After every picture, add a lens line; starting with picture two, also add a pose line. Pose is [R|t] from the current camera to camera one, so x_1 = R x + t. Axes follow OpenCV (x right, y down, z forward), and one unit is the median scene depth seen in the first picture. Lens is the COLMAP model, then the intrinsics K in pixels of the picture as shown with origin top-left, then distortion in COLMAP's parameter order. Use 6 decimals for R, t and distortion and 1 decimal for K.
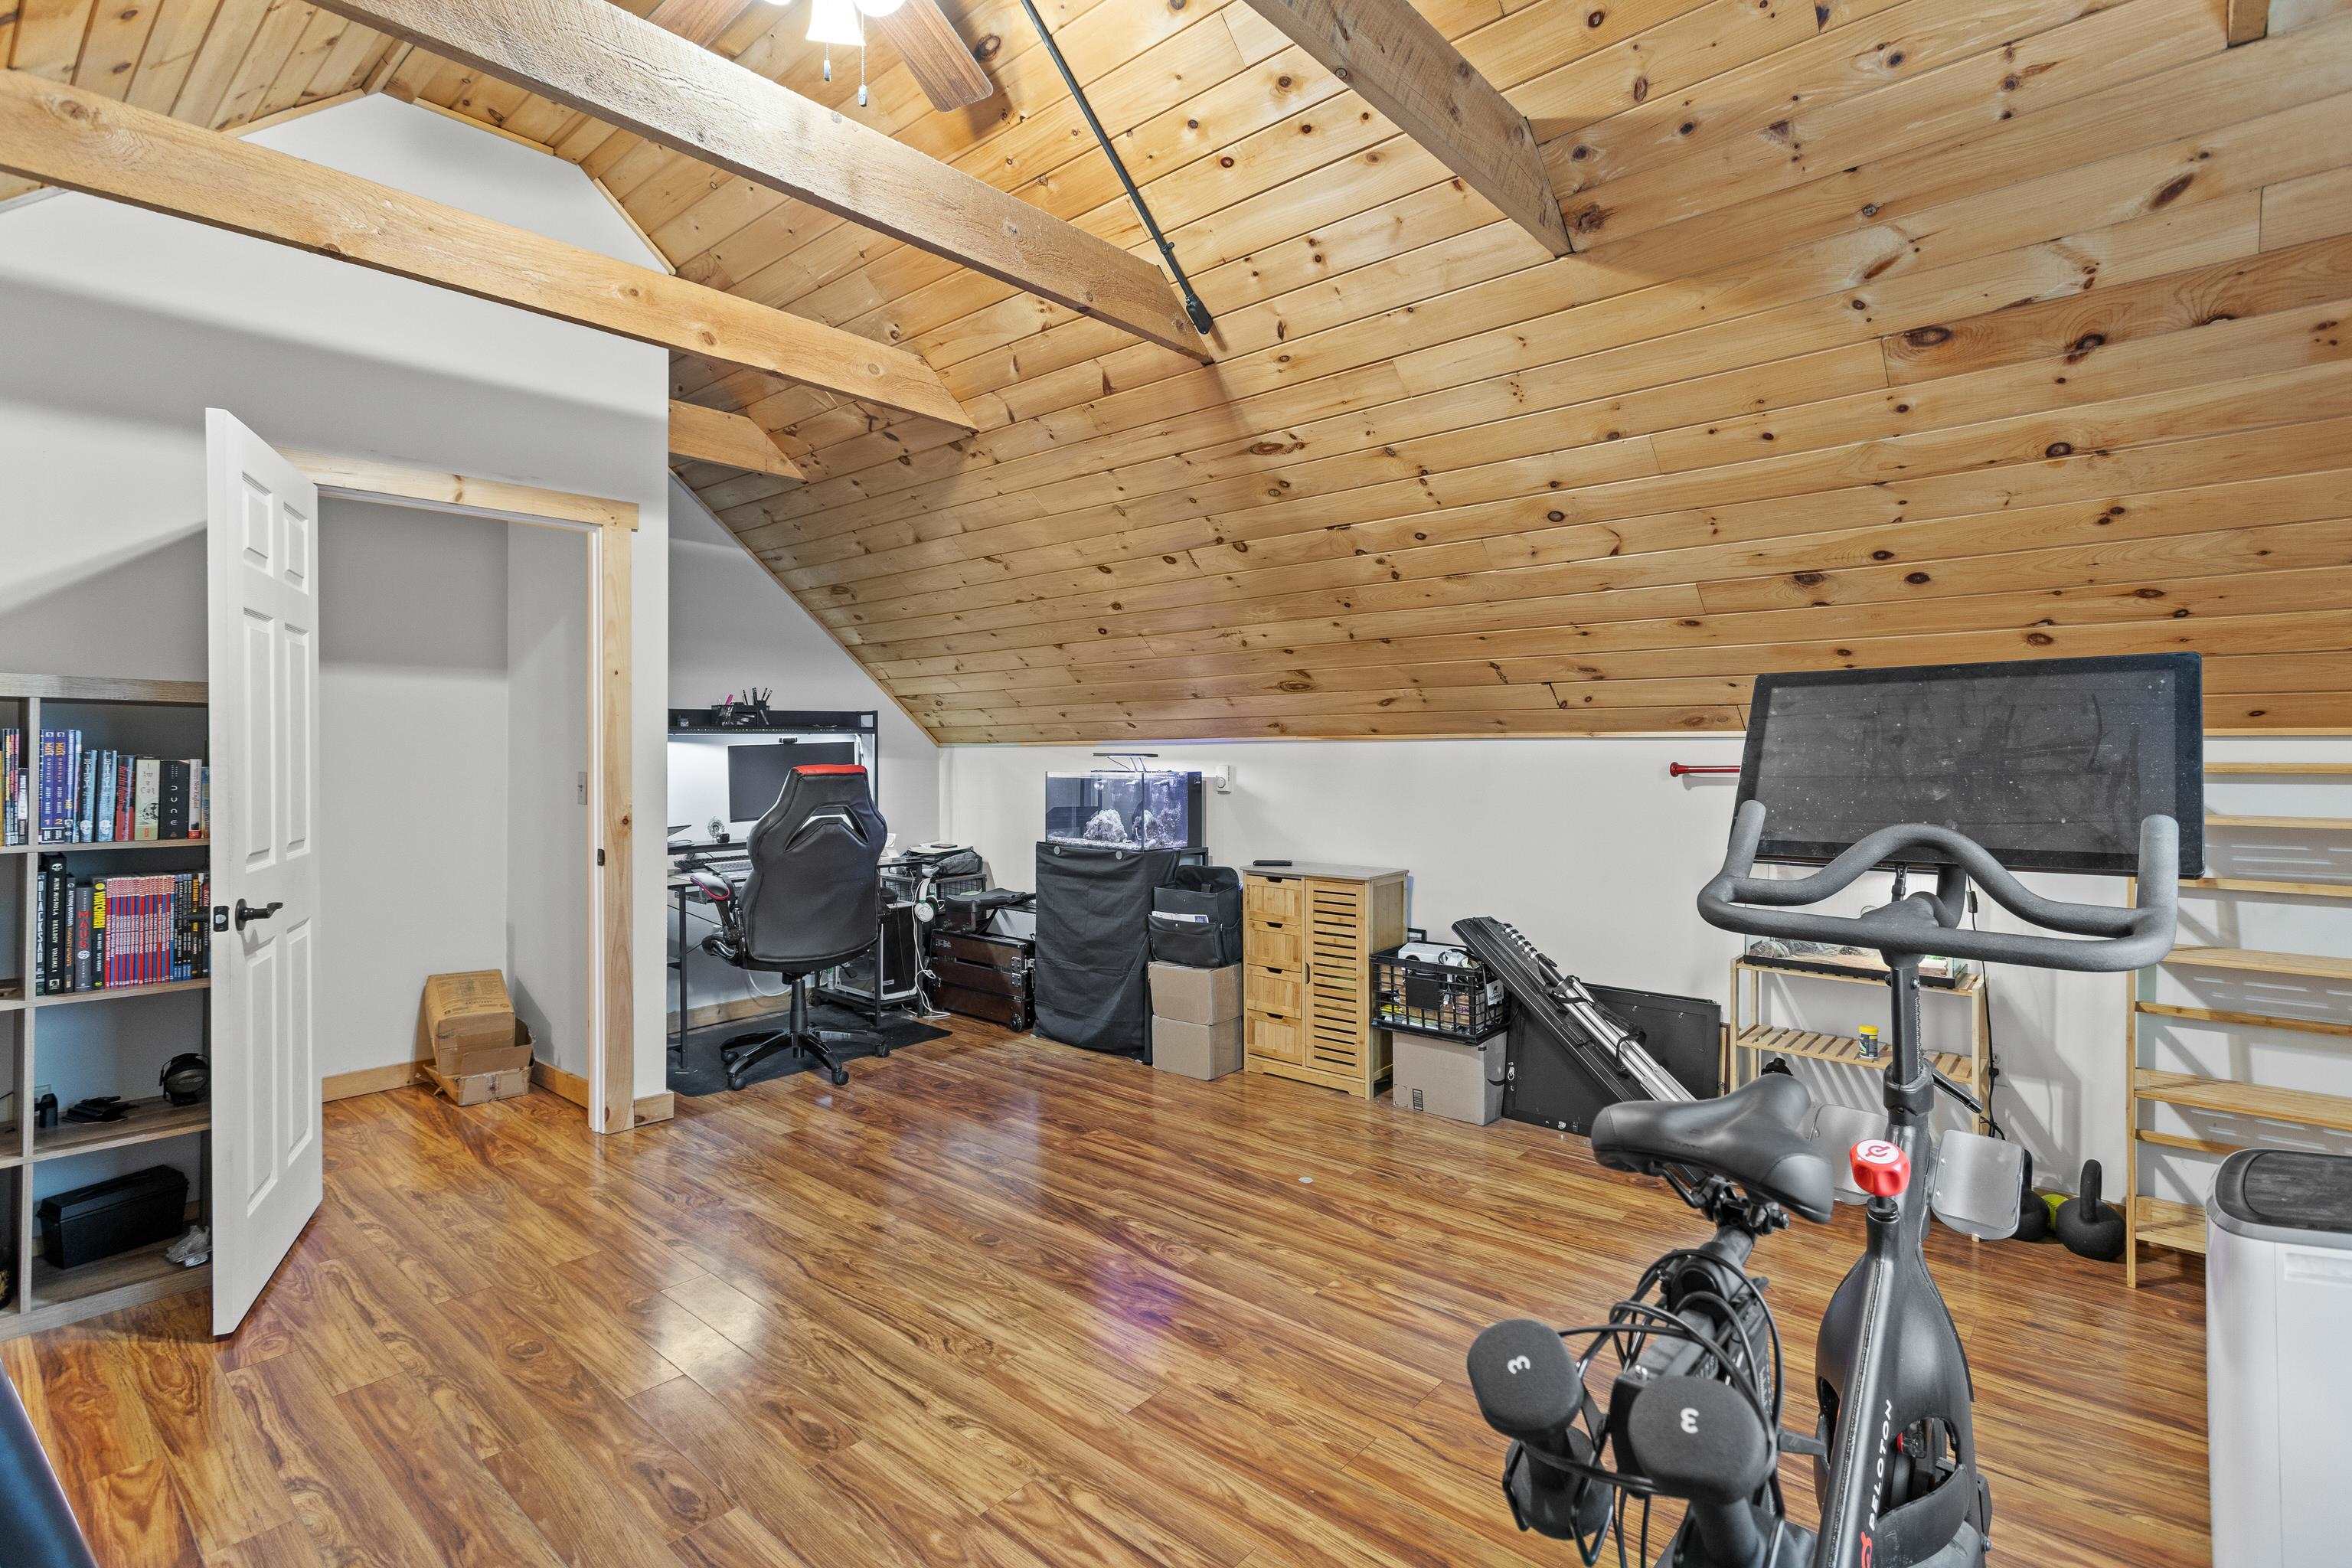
lens RADIAL K [[1111.6, 0, 1196.0], [0, 1111.6, 753.3], [0, 0, 1]] dist [-0.001372, 0.002208]
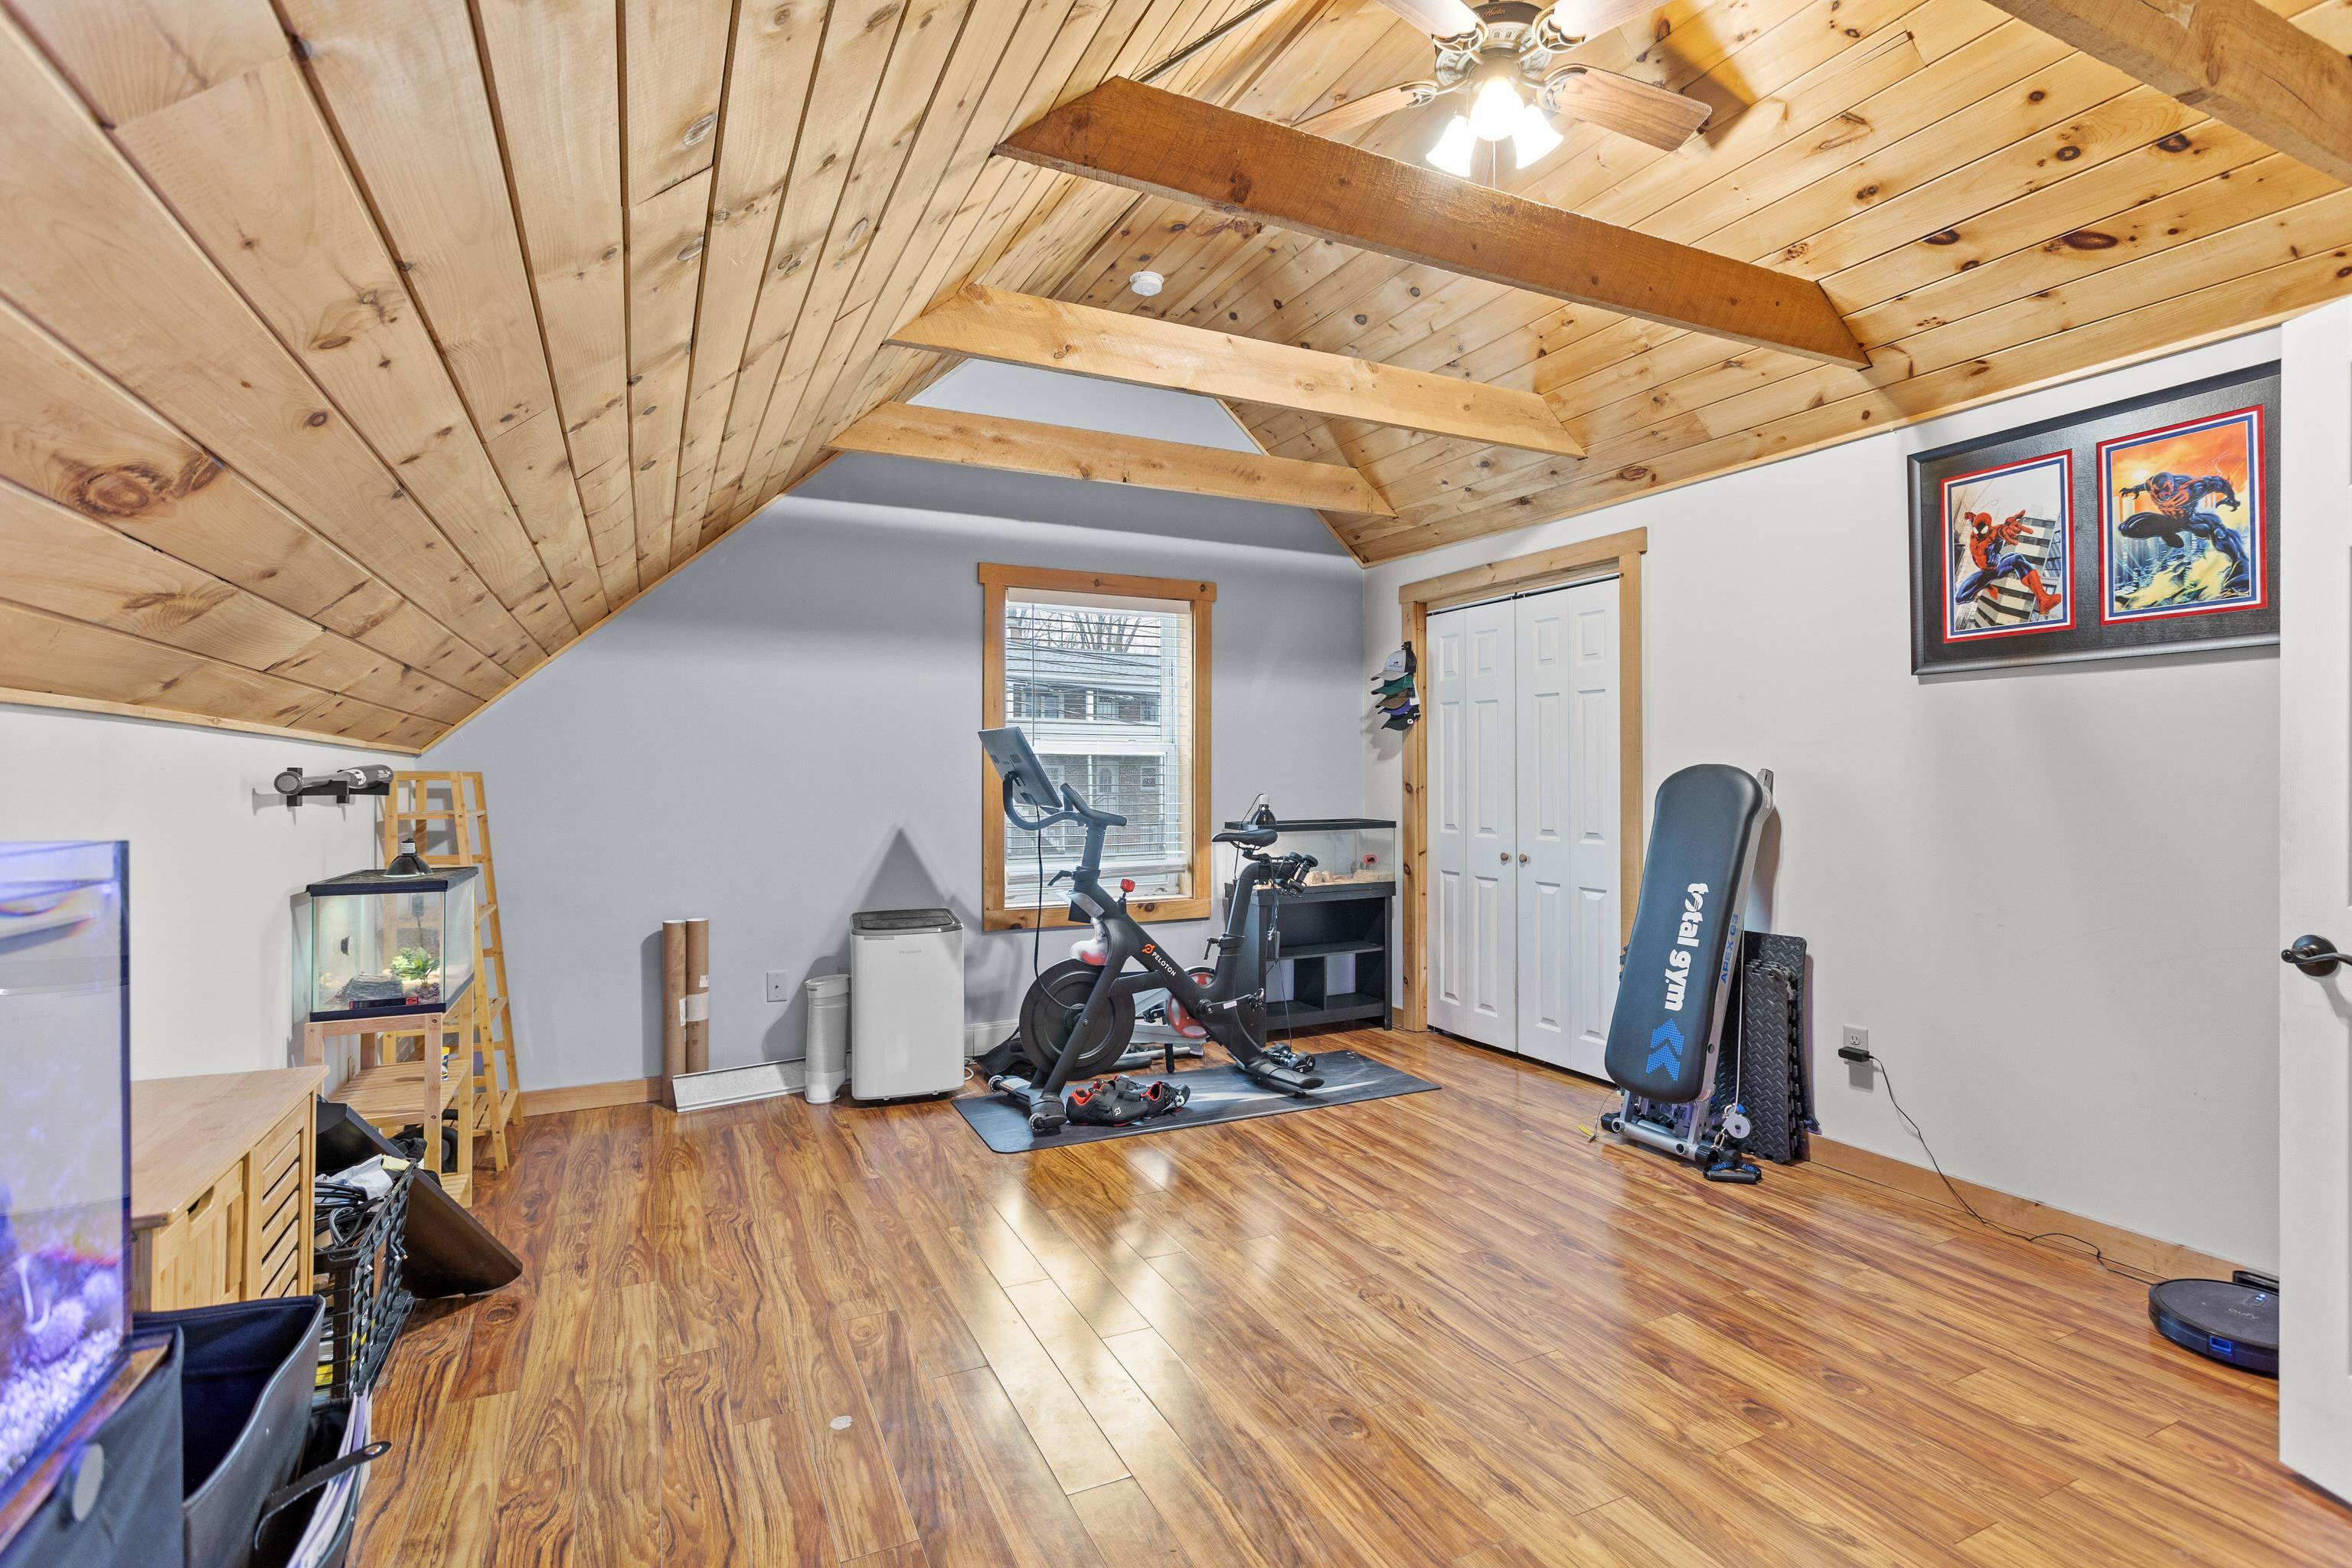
lens RADIAL K [[1111.6, 0, 1183.0], [0, 1111.6, 772.6], [0, 0, 1]] dist [-0.001372, 0.002208]
pose [[-0.916660, 0.004894, 0.399639, -0.348103], [0.004141, 0.999988, -0.002747, 0.014254], [-0.399647, -0.000863, -0.916669, 1.555479]]
